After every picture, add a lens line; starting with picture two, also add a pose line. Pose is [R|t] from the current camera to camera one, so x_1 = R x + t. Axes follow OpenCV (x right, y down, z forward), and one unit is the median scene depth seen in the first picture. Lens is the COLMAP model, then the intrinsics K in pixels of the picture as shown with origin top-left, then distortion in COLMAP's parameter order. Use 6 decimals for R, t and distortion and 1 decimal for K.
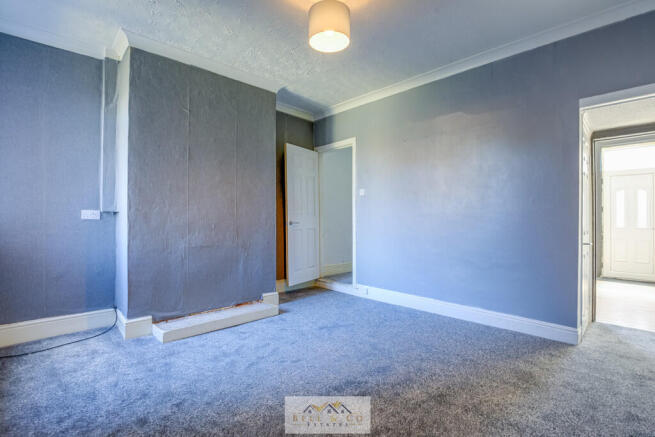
lens RADIAL K [[315.7, 0, 327.5], [0, 315.7, 218.5], [0, 0, 1]] dist [-0.033033, 0.000400]
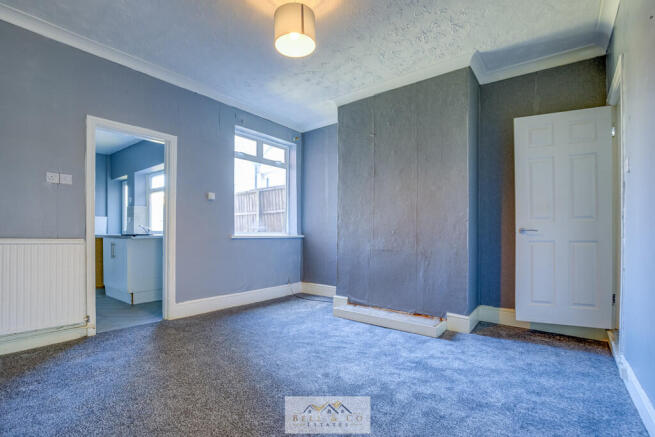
lens RADIAL K [[311.0, 0, 325.4], [0, 311.0, 235.4], [0, 0, 1]] dist [-0.025126, 0.000148]
pose [[0.117751, 0.004707, -0.993032, 0.674495], [-0.003052, 0.999986, 0.004378, 0.031652], [0.993039, 0.002516, 0.117763, 0.654094]]
